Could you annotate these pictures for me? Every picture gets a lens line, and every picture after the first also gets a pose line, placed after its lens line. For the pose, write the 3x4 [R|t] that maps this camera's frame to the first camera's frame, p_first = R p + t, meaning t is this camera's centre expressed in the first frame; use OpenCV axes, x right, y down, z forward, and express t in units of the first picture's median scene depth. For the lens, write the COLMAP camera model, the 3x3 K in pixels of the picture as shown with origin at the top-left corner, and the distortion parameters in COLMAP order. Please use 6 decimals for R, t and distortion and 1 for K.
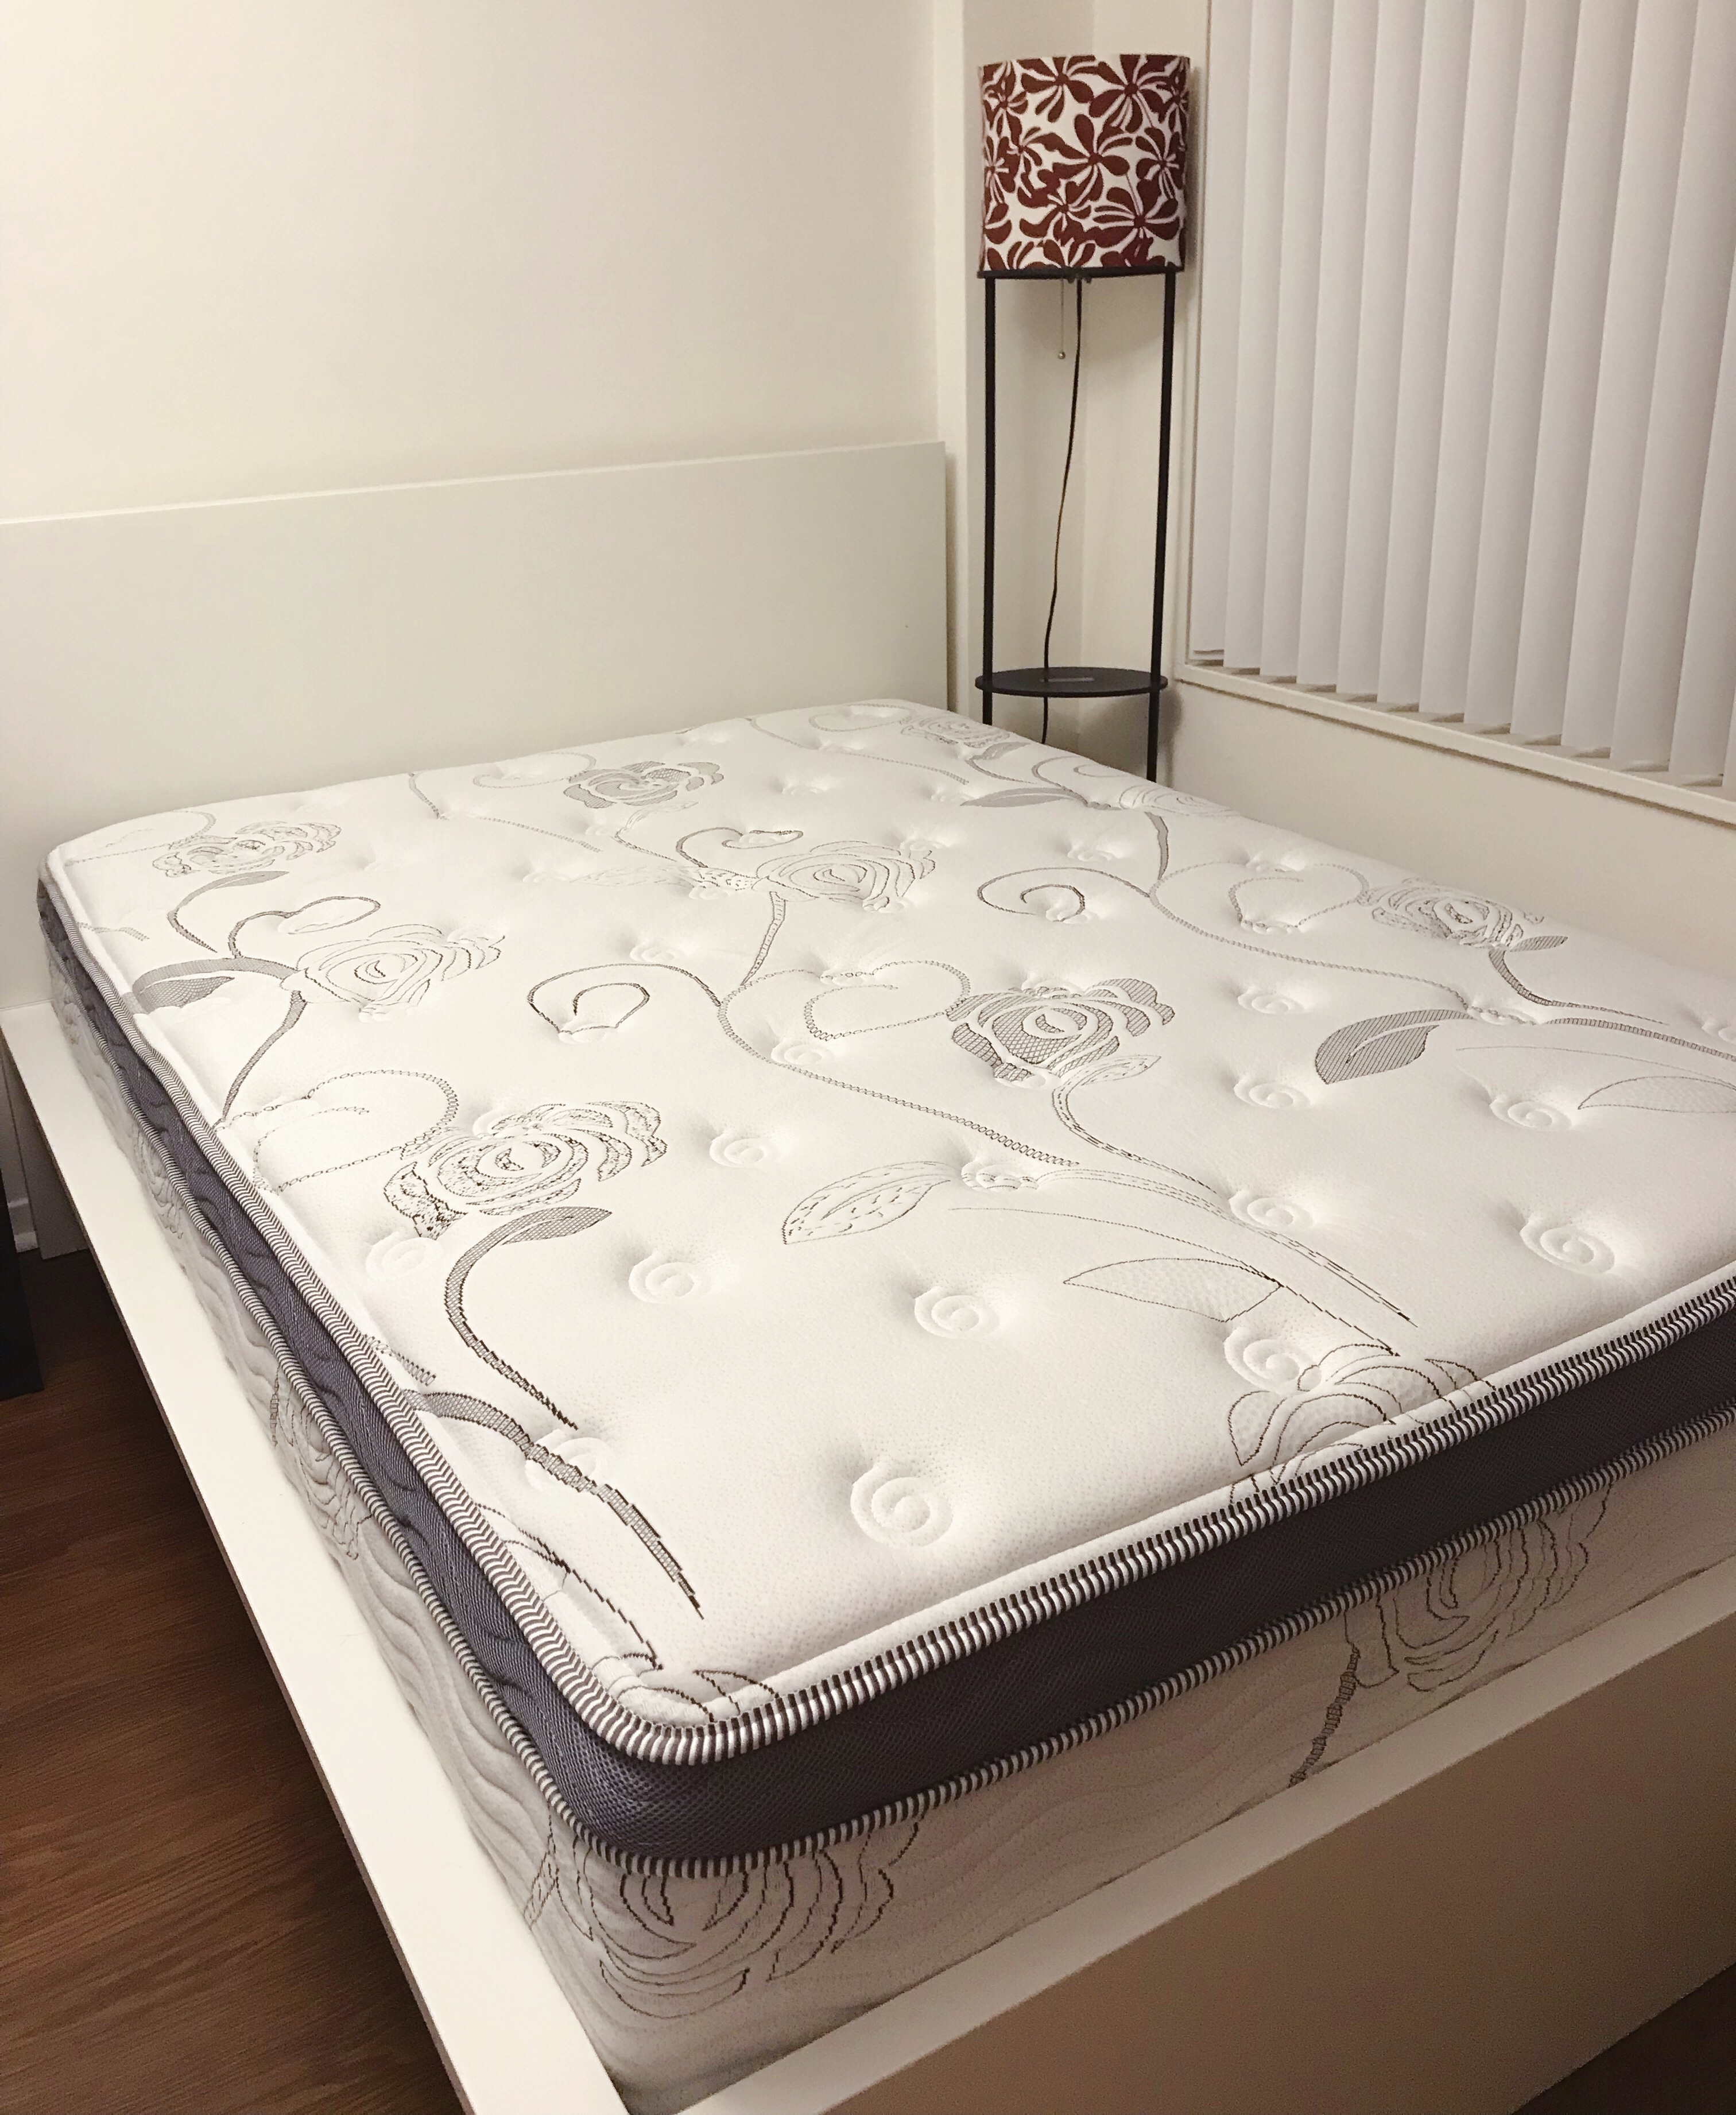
lens RADIAL K [[1926.9, 0, 868.0], [0, 1926.9, 1057.5], [0, 0, 1]] dist [-0.066855, 0.011206]
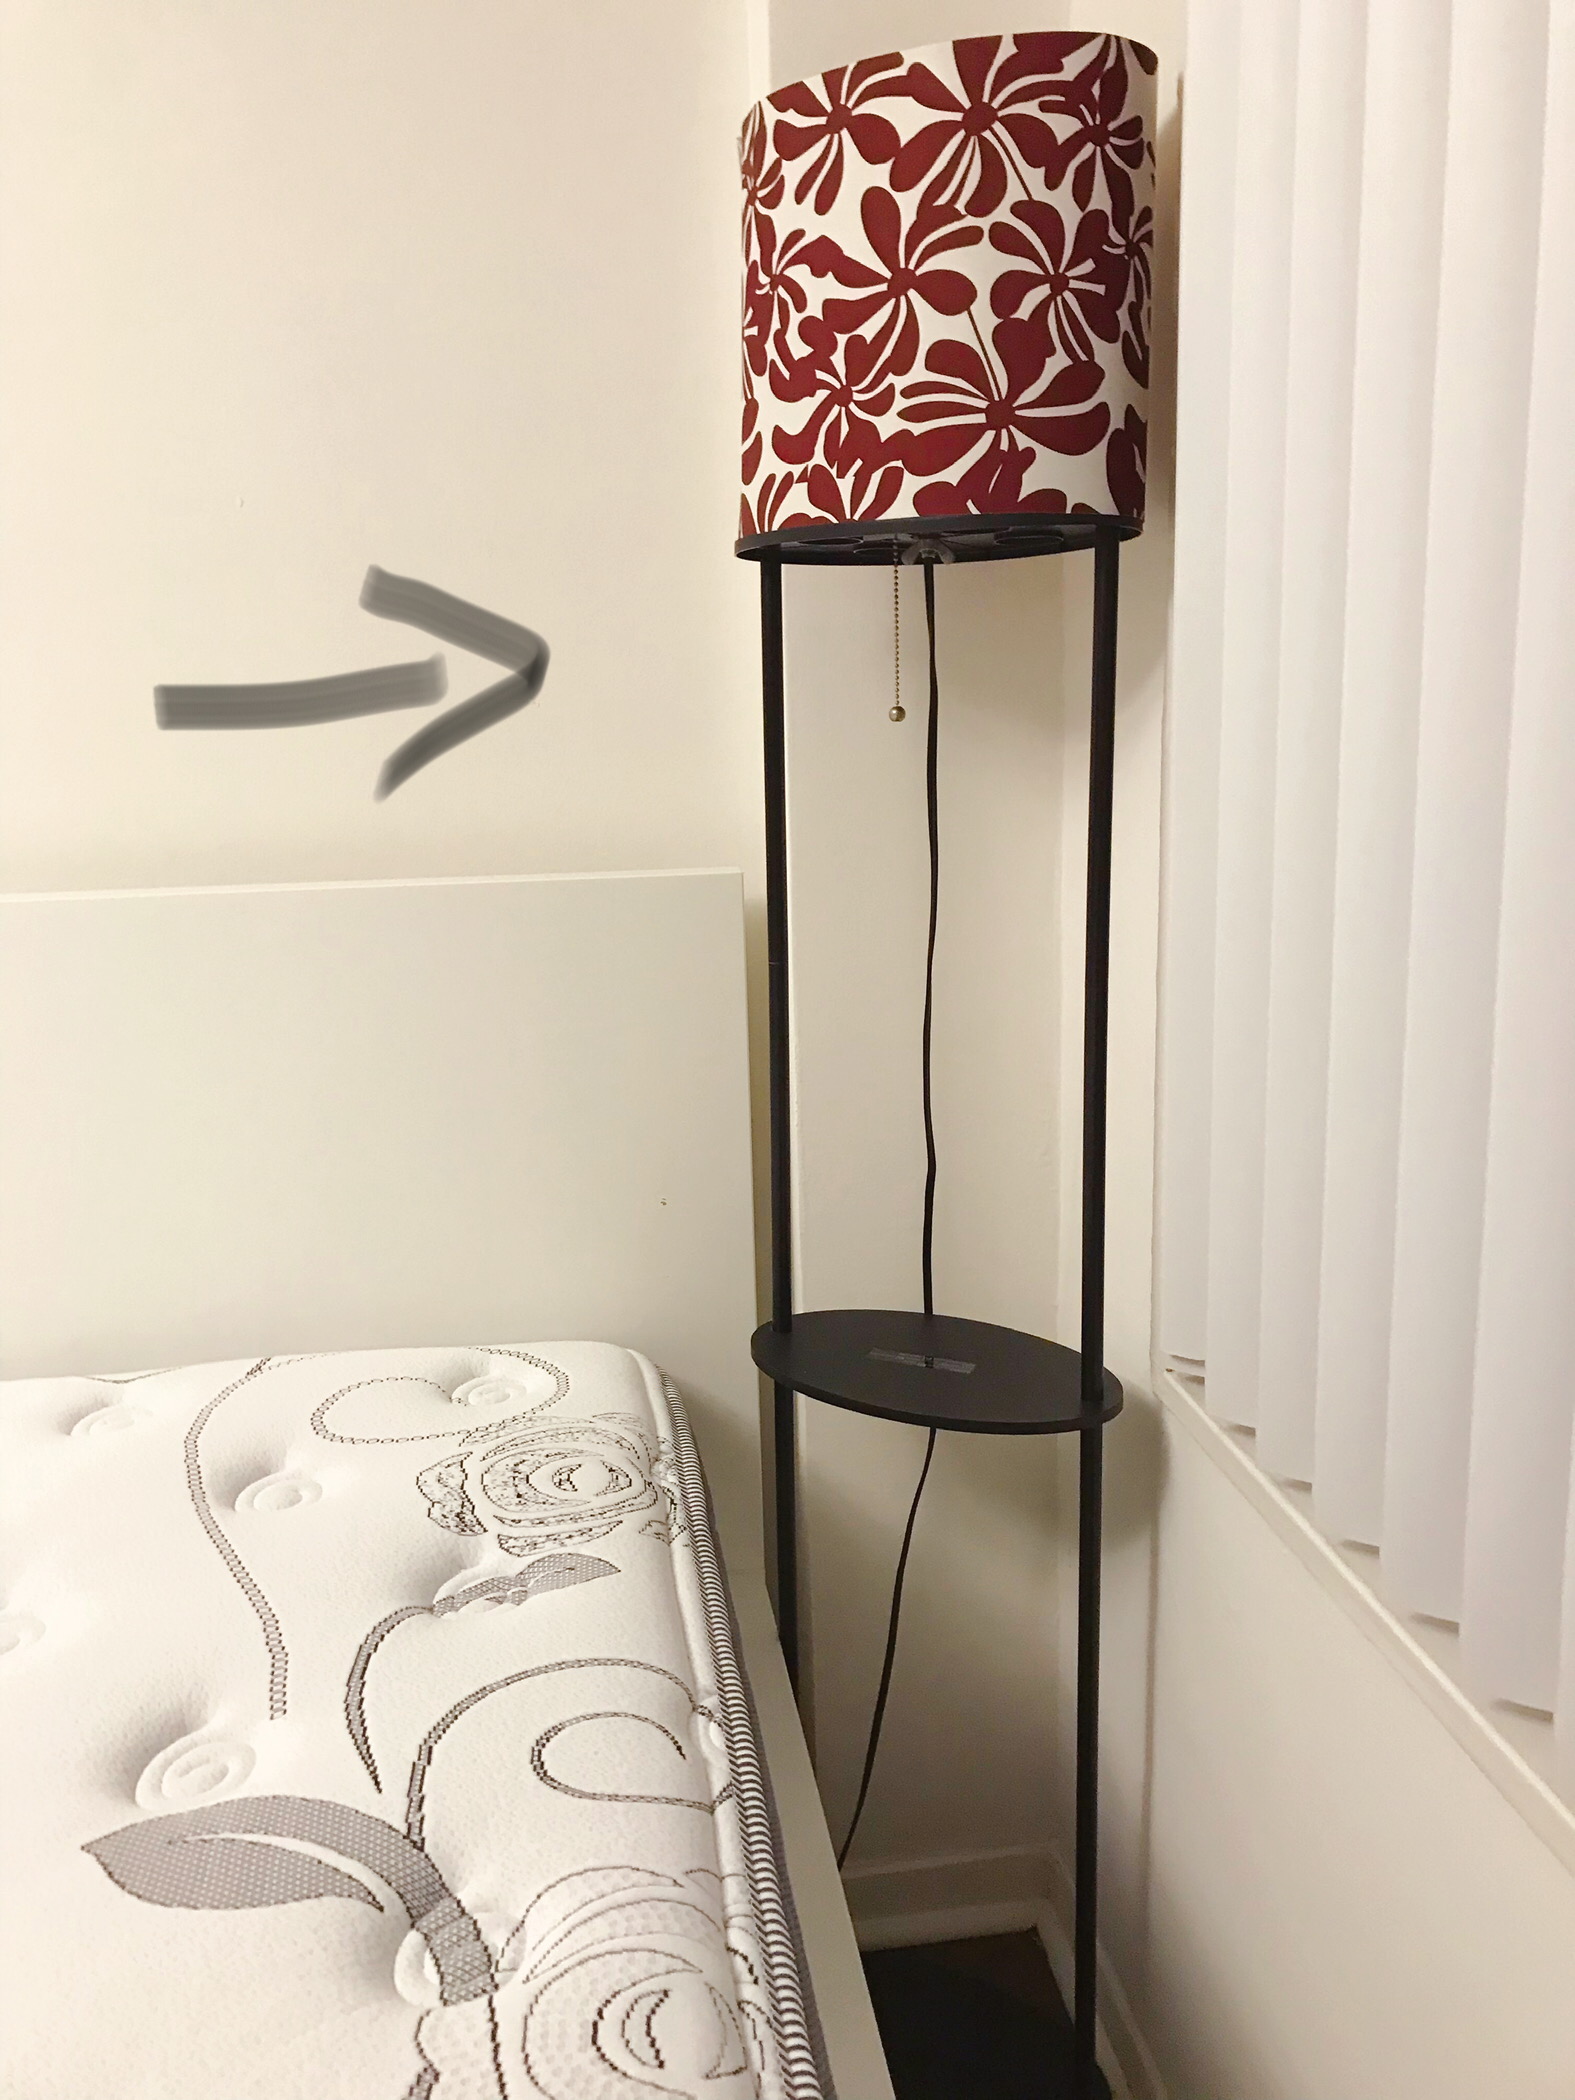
lens RADIAL K [[1737.2, 0, 787.5], [0, 1737.2, 1050.0], [0, 0, 1]] dist [0.008780, -0.007121]
pose [[0.919466, 0.088599, -0.383056, 0.266839], [-0.157181, 0.975868, -0.151576, -0.226560], [0.360383, 0.199578, 0.911204, 0.644242]]
